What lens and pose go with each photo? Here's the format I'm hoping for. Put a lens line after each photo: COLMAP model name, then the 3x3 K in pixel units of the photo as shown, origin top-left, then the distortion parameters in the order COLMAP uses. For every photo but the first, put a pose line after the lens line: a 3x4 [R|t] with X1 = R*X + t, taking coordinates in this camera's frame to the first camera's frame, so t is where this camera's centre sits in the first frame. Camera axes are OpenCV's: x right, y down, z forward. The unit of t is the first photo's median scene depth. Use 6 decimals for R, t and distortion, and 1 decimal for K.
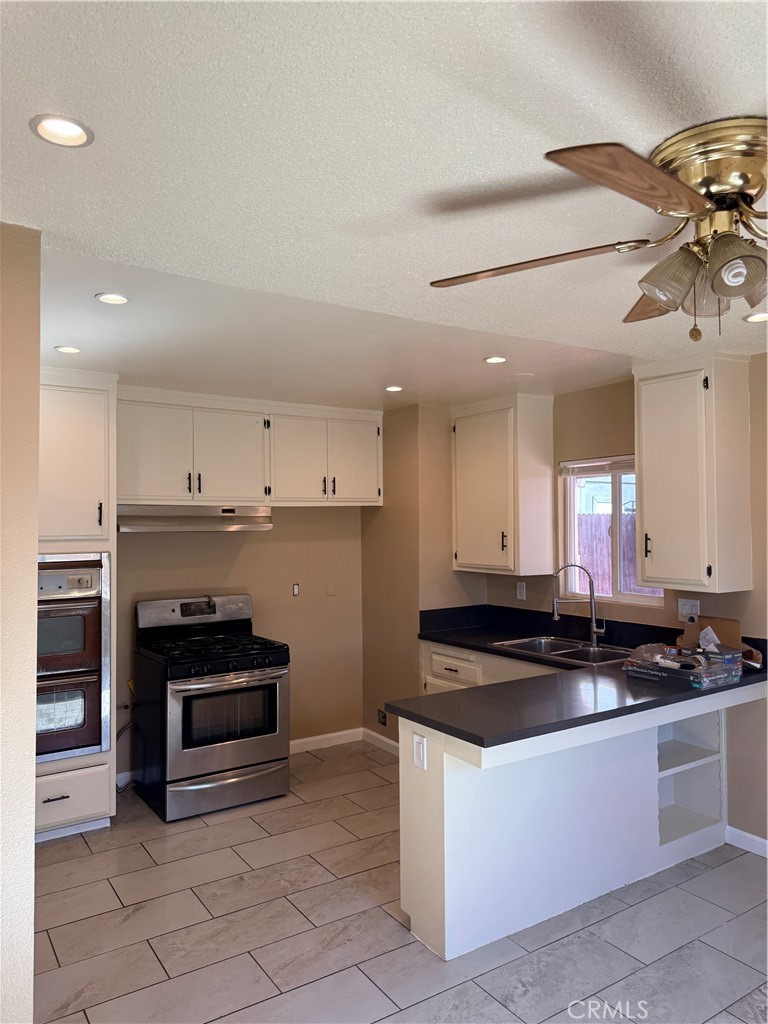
lens RADIAL K [[711.3, 0, 387.1], [0, 711.3, 501.8], [0, 0, 1]] dist [0.016316, -0.027560]
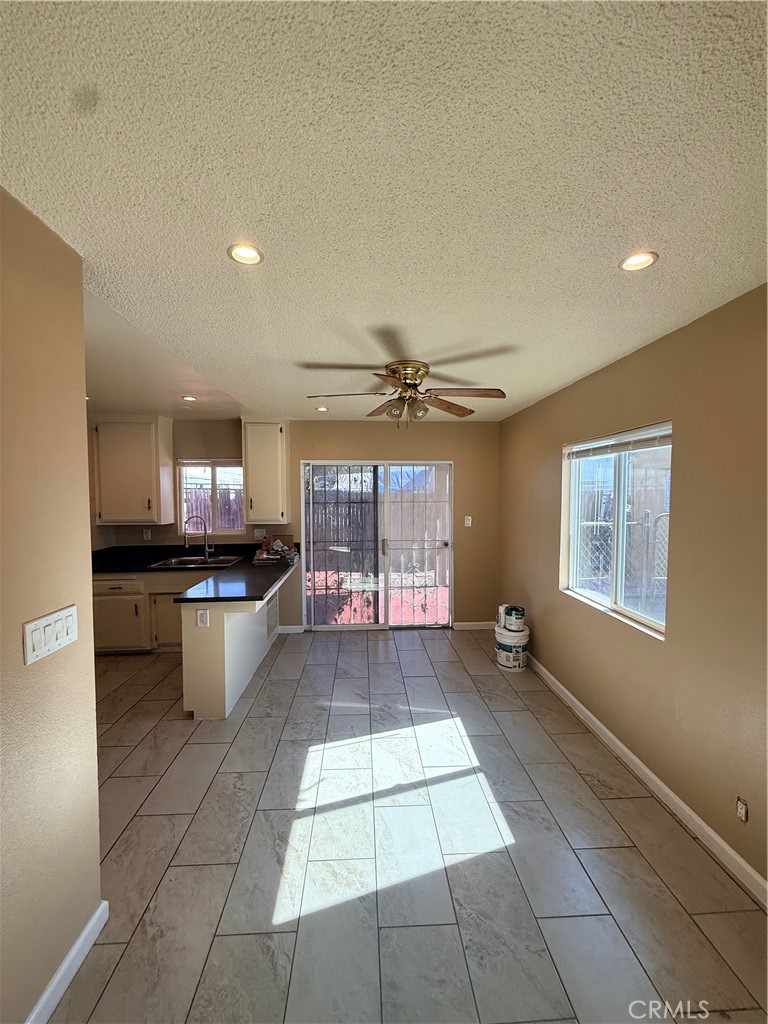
lens RADIAL K [[409.8, 0, 376.6], [0, 409.8, 511.0], [0, 0, 1]] dist [-0.003682, -0.000237]
pose [[0.511728, -0.030689, 0.858599, -0.381601], [-0.025799, 0.998362, 0.051061, 0.009023], [-0.858760, -0.048281, 0.510098, 0.065781]]
